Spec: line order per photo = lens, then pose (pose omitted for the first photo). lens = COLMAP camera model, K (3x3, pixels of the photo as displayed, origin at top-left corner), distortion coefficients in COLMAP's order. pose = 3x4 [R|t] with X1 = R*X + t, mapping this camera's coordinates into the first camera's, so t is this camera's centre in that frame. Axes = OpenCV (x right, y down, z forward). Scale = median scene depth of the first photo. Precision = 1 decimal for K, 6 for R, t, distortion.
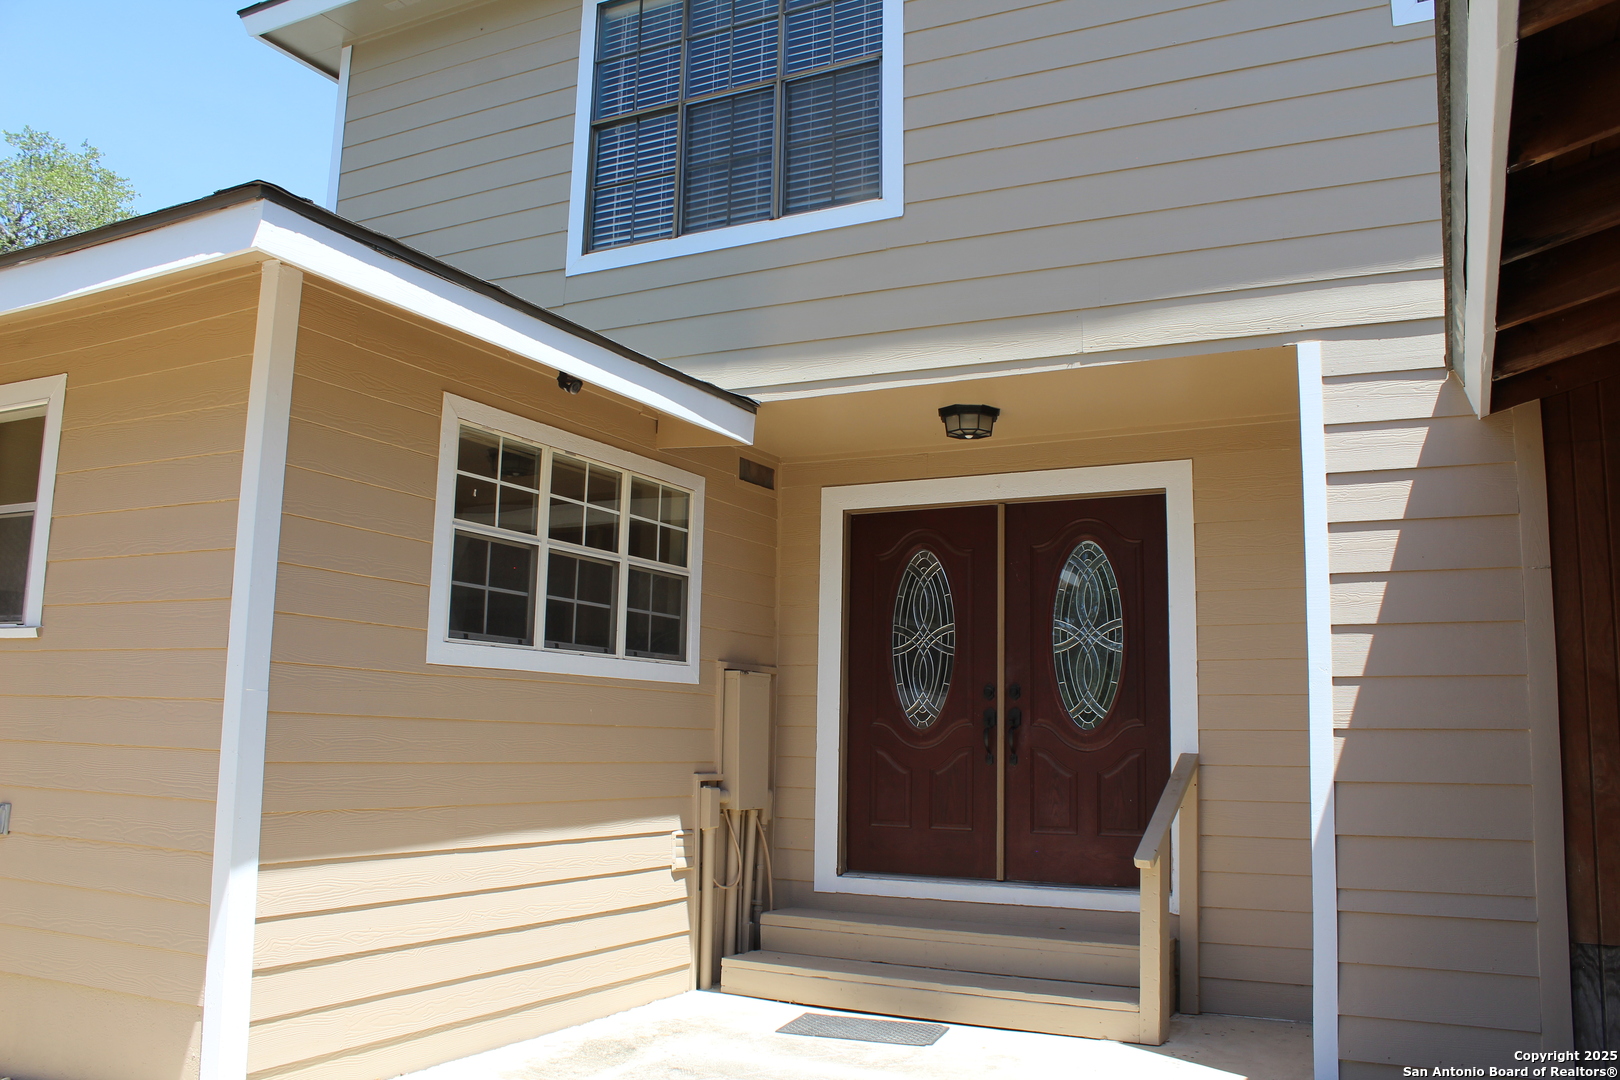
lens RADIAL K [[1356.0, 0, 810.0], [0, 1356.0, 540.0], [0, 0, 1]] dist [-0.177581, 0.201799]
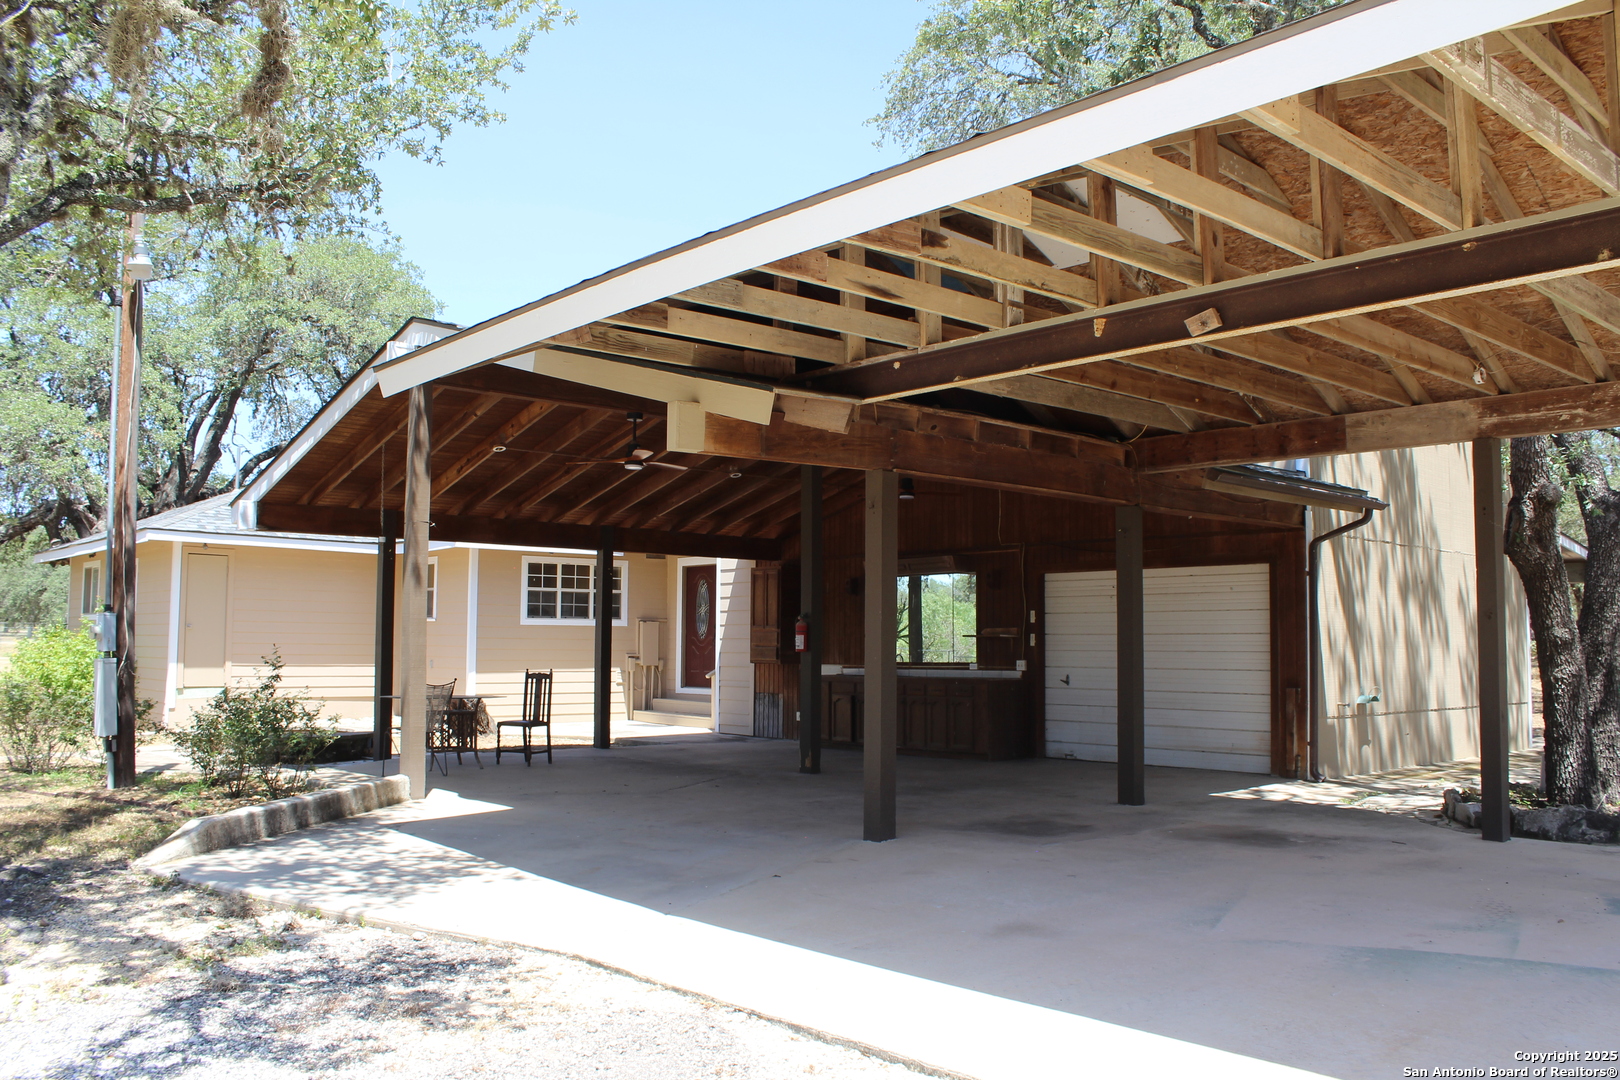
lens RADIAL K [[1356.0, 0, 810.0], [0, 1356.0, 540.0], [0, 0, 1]] dist [-0.177581, 0.201799]
pose [[0.934794, -0.041414, -0.352768, 1.668221], [0.061122, 0.997120, 0.044907, -0.245377], [0.349892, -0.063540, 0.934633, -2.091132]]
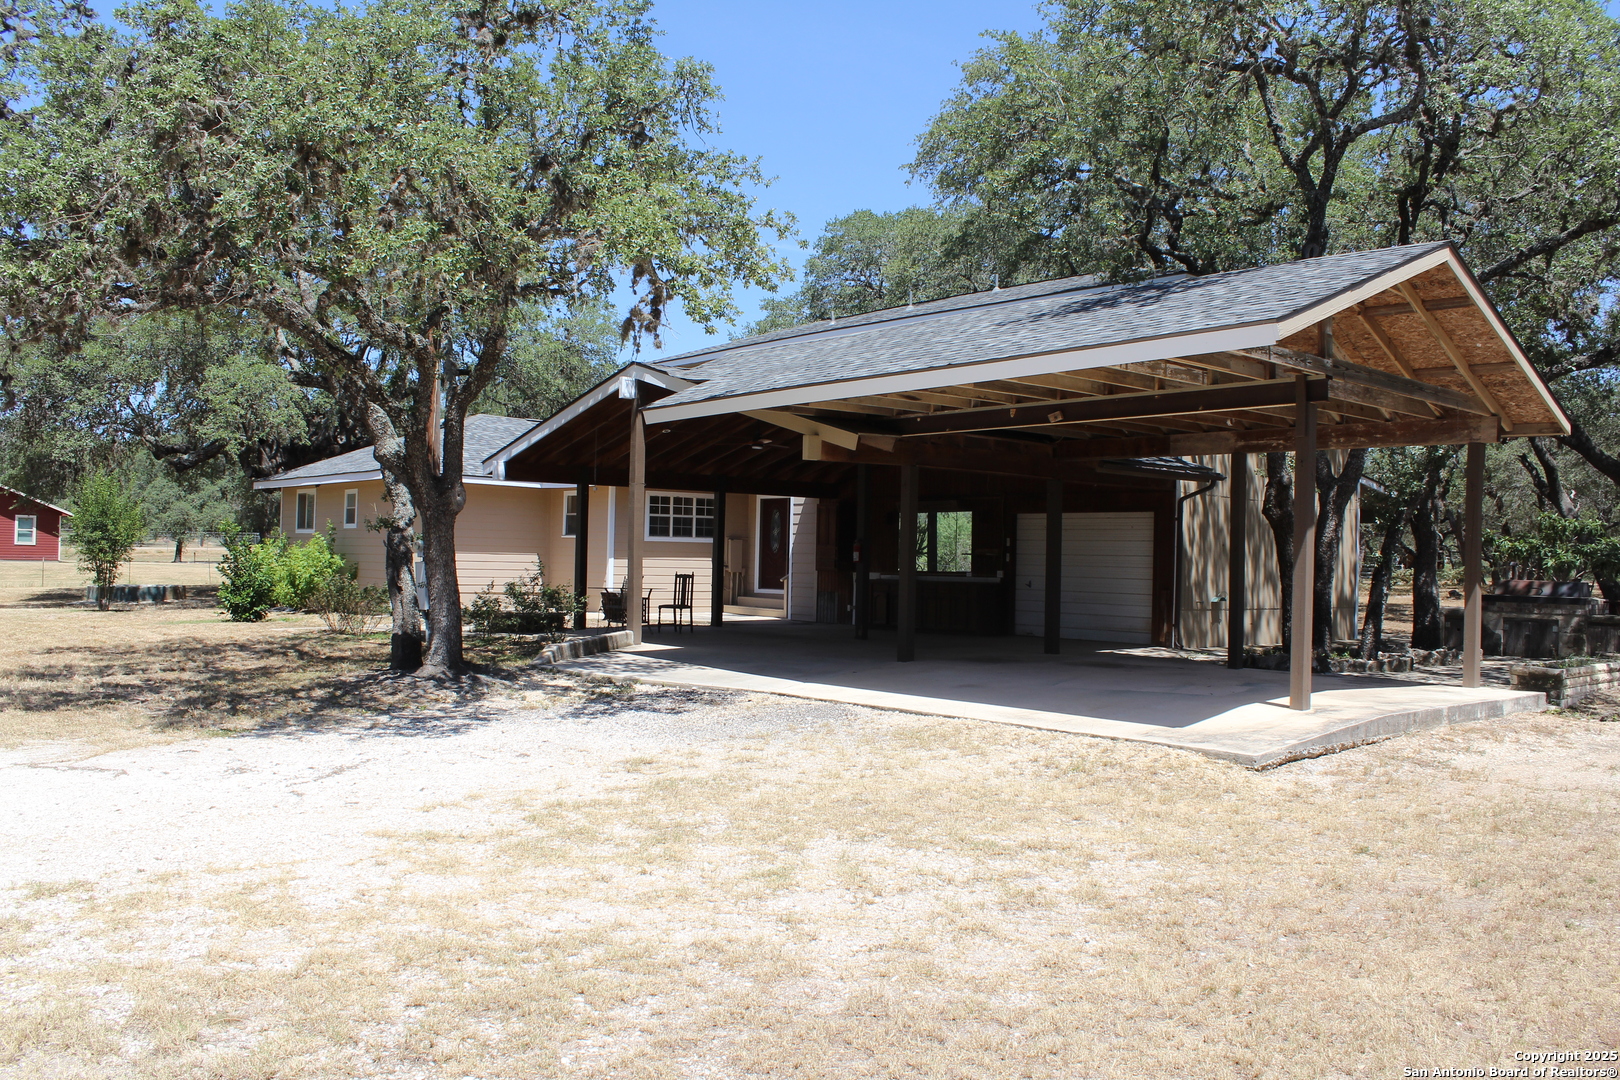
lens RADIAL K [[1356.0, 0, 810.0], [0, 1356.0, 540.0], [0, 0, 1]] dist [-0.177581, 0.201799]
pose [[0.928113, -0.005637, -0.372255, 2.057546], [0.048935, 0.993057, 0.106969, -0.402820], [0.369068, -0.117496, 0.921946, -3.305238]]
